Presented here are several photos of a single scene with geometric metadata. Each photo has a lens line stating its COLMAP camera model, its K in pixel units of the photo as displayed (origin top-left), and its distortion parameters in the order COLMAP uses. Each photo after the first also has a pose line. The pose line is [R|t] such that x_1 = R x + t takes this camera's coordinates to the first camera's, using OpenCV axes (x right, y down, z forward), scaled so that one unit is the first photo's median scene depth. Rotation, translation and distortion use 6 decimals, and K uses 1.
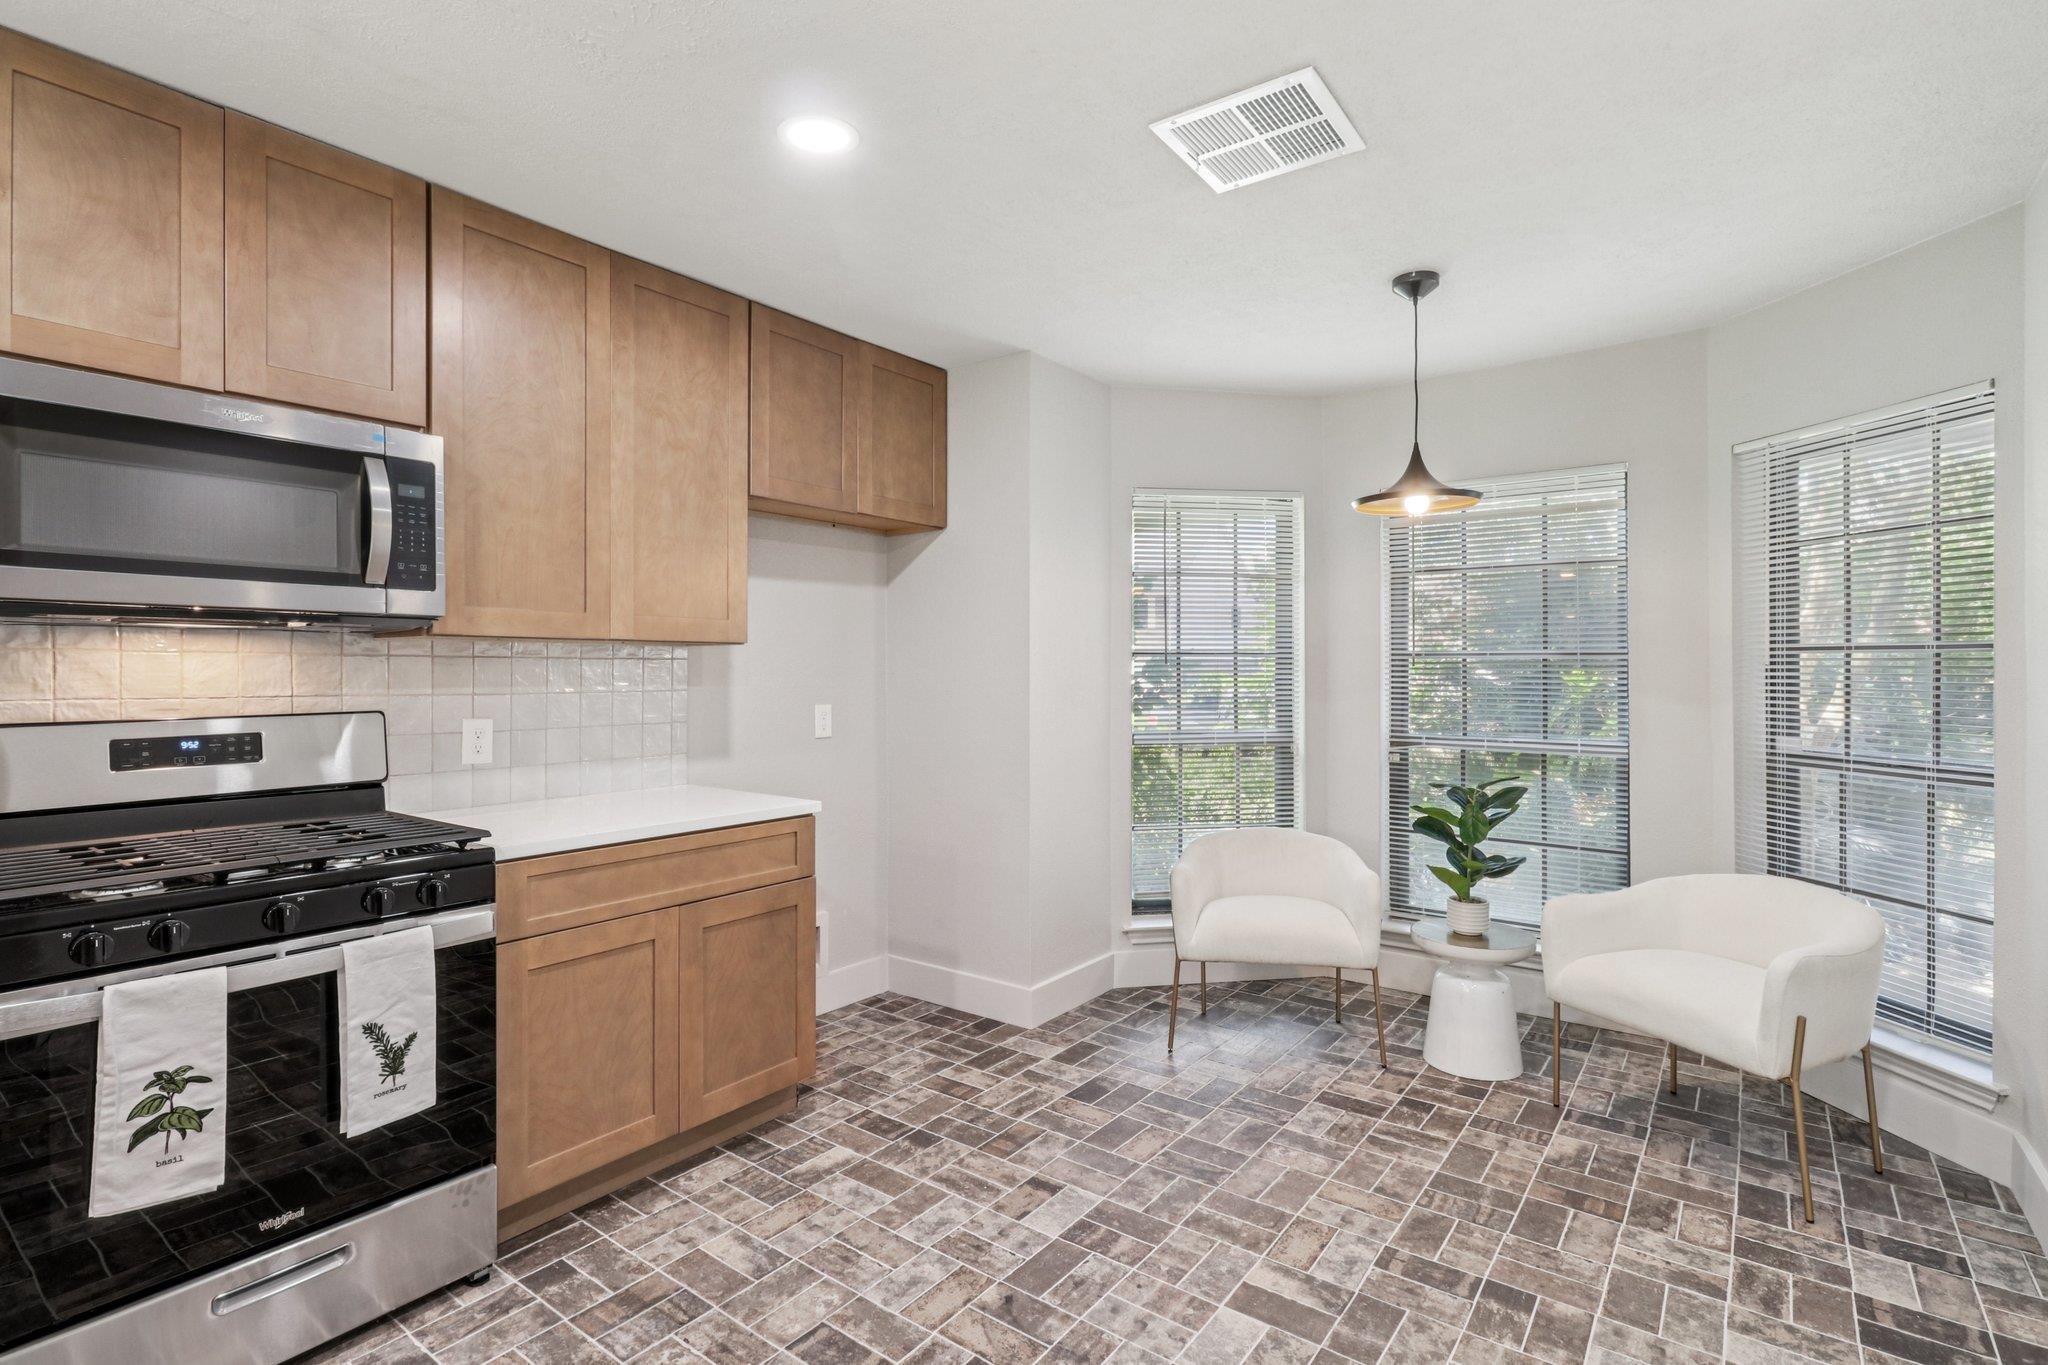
lens RADIAL K [[987.9, 0, 1029.6], [0, 987.9, 677.4], [0, 0, 1]] dist [-0.005411, 0.002819]
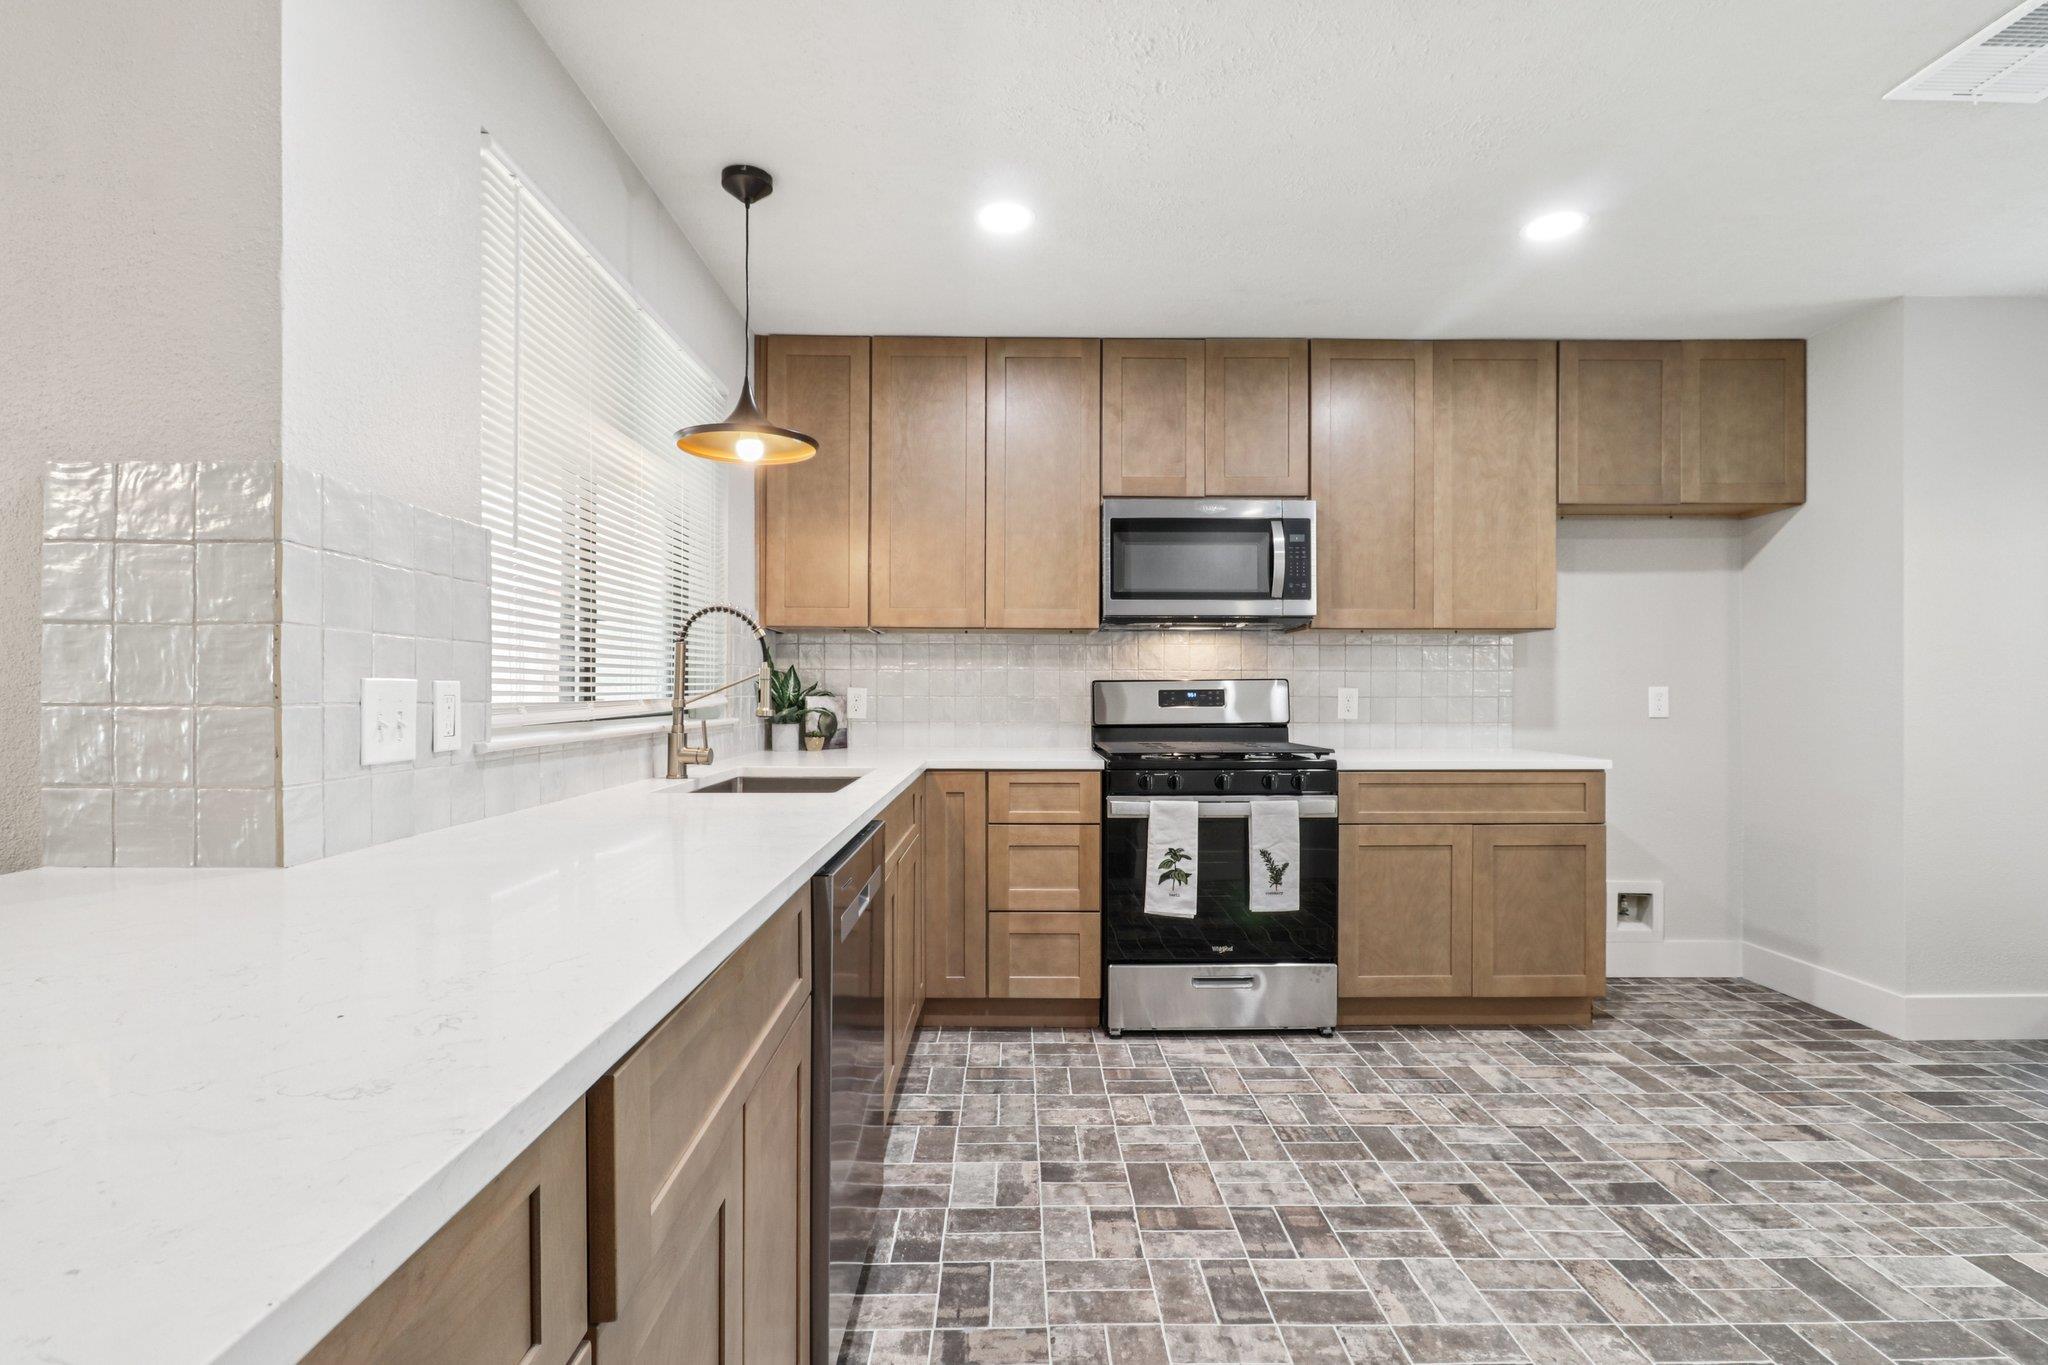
lens RADIAL K [[987.9, 0, 1021.3], [0, 987.9, 693.4], [0, 0, 1]] dist [-0.005411, 0.002819]
pose [[0.605750, -0.000289, -0.795655, 0.326824], [-0.004340, 0.999984, -0.003667, 0.061794], [0.795643, 0.005675, 0.605739, -0.281603]]
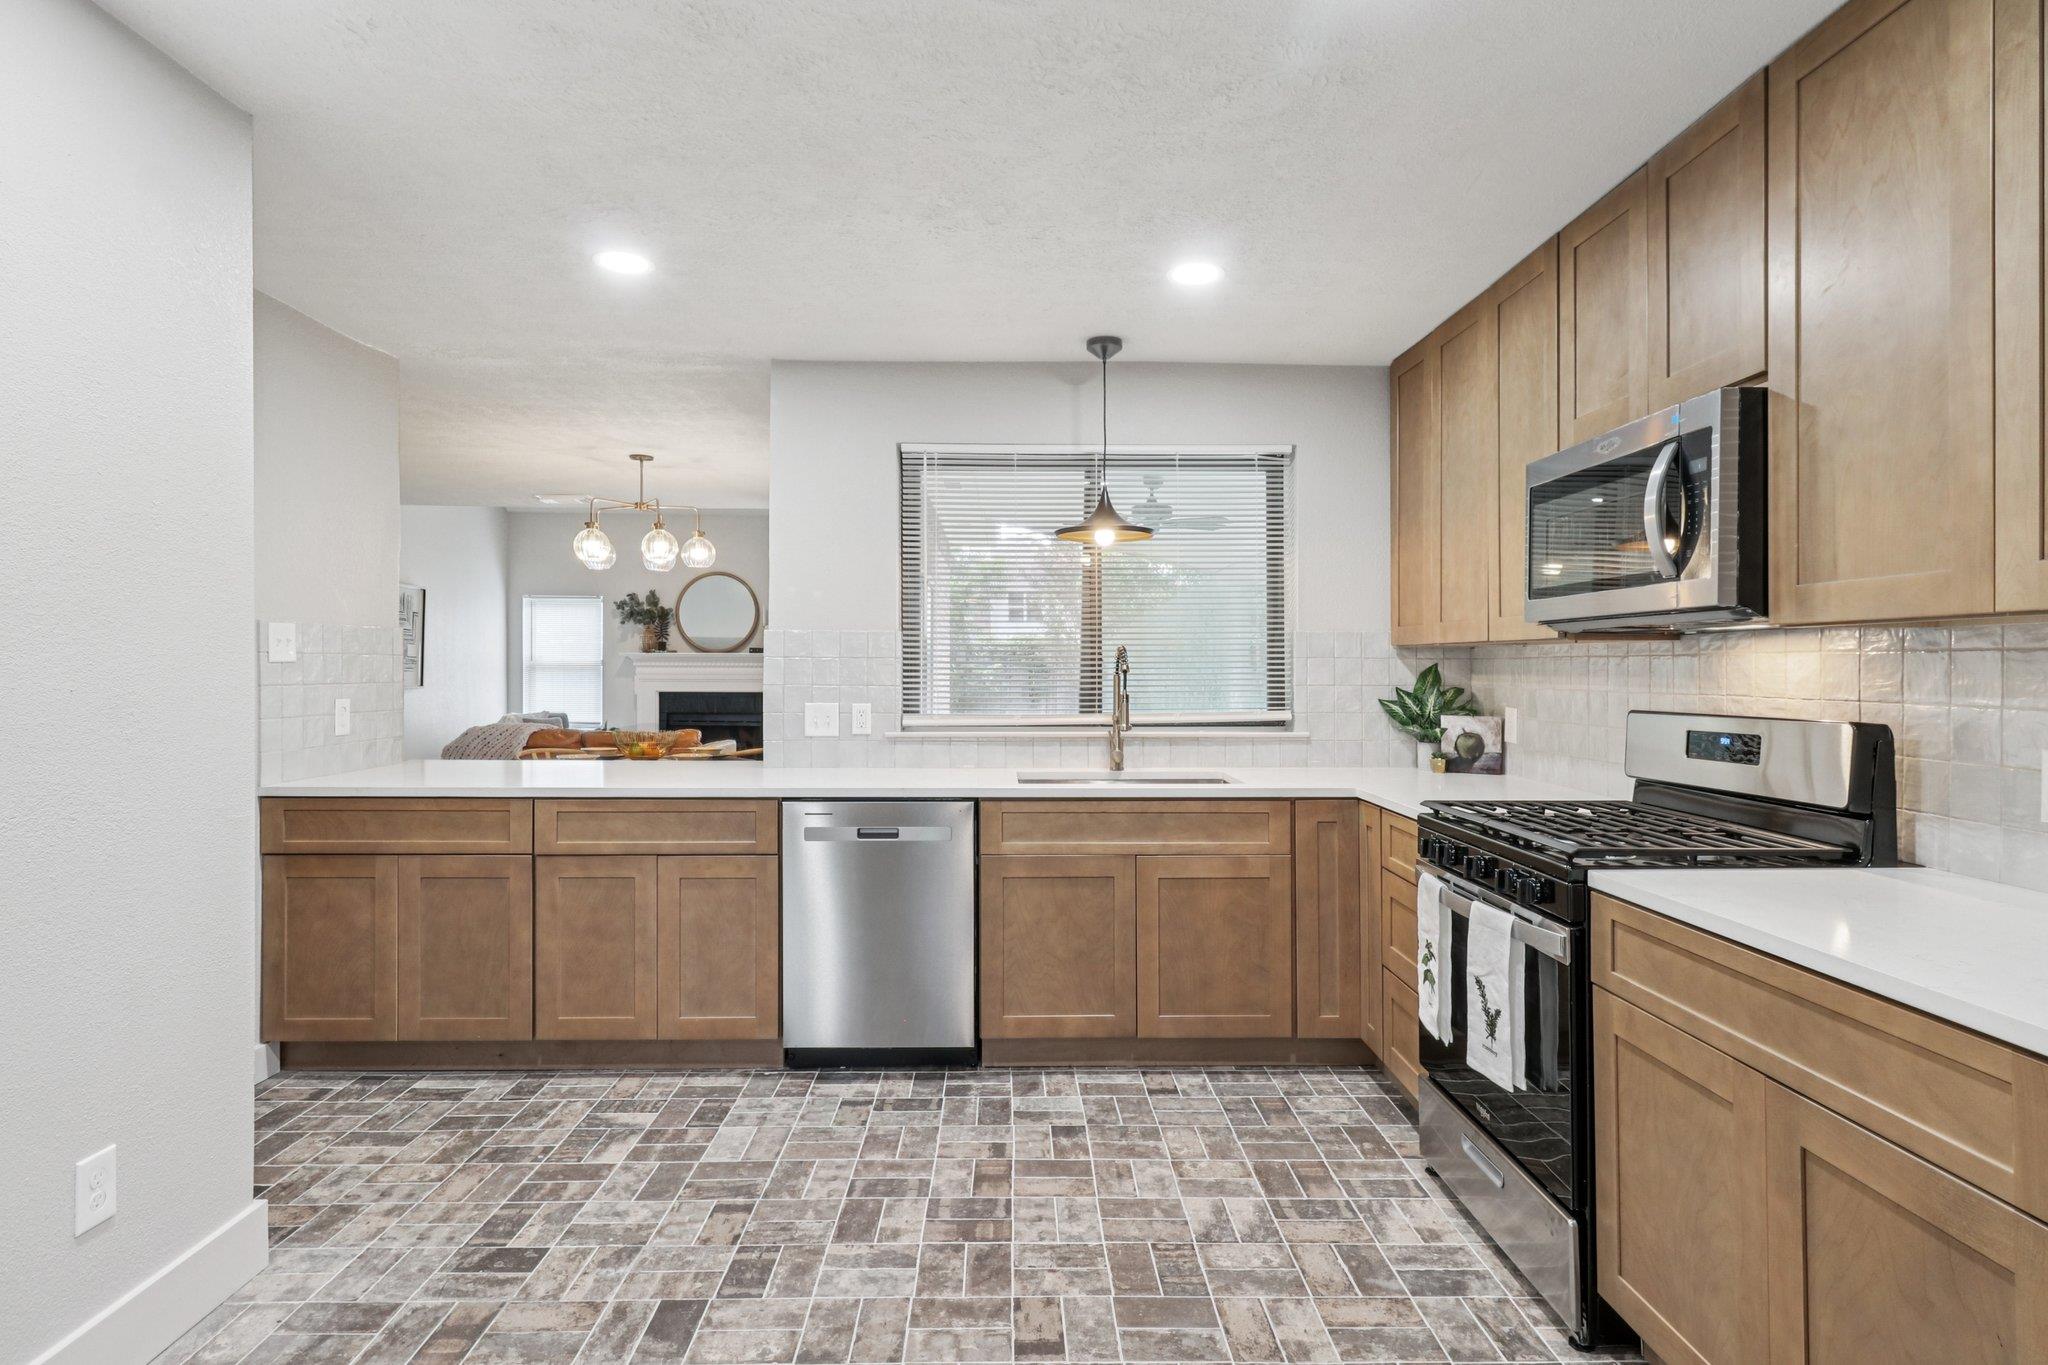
lens RADIAL K [[1086.3, 0, 1028.4], [0, 1086.3, 661.3], [0, 0, 1]] dist [-0.003008, 0.000947]
pose [[-0.796551, -0.005865, -0.604543, 0.371370], [-0.006858, 0.999976, -0.000666, -0.009278], [0.604533, 0.003616, -0.796572, 1.223629]]
